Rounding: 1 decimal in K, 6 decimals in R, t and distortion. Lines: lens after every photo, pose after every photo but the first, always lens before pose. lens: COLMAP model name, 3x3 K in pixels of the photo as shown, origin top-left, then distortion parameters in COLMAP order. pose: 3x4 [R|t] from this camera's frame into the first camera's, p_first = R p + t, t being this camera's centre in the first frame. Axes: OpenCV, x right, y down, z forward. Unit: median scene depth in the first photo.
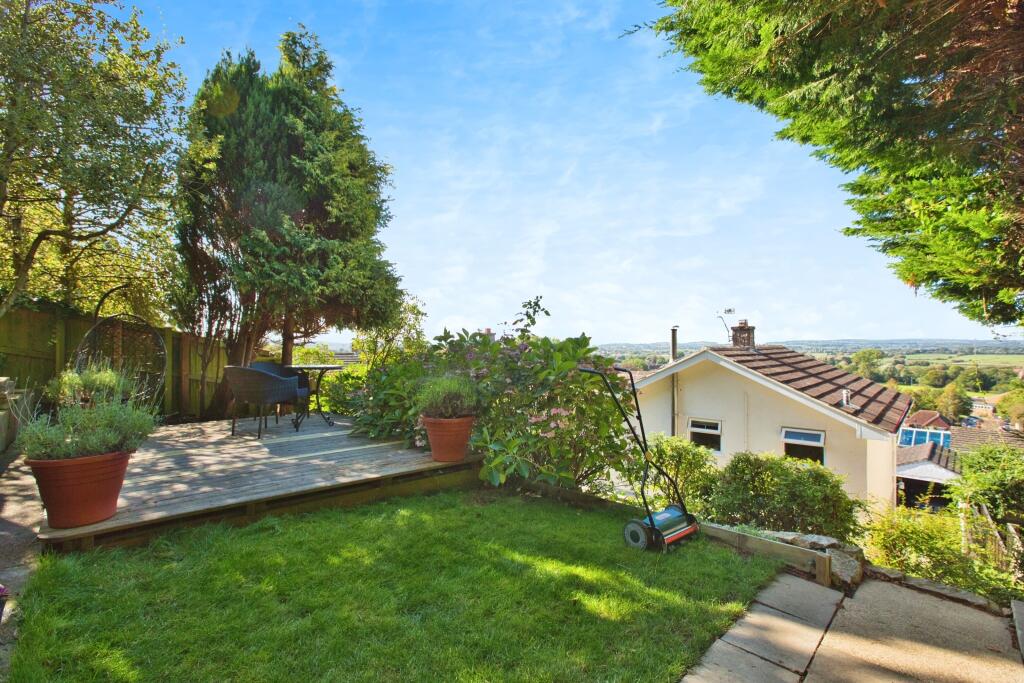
lens RADIAL K [[463.7, 0, 512.0], [0, 463.7, 341.5], [0, 0, 1]] dist [-0.032843, 0.014434]
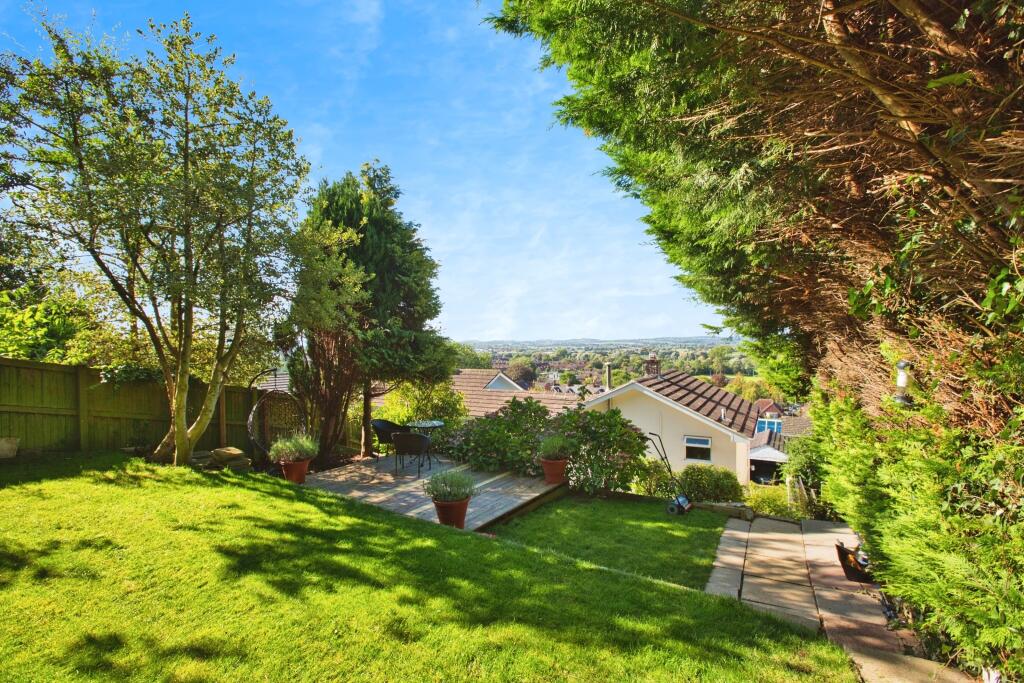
lens RADIAL K [[463.7, 0, 512.0], [0, 463.7, 341.5], [0, 0, 1]] dist [-0.032843, 0.014434]
pose [[0.971995, -0.006798, 0.234902, -0.307781], [0.006316, 0.999976, 0.002805, -0.129438], [-0.234916, -0.001243, 0.972015, -0.315688]]
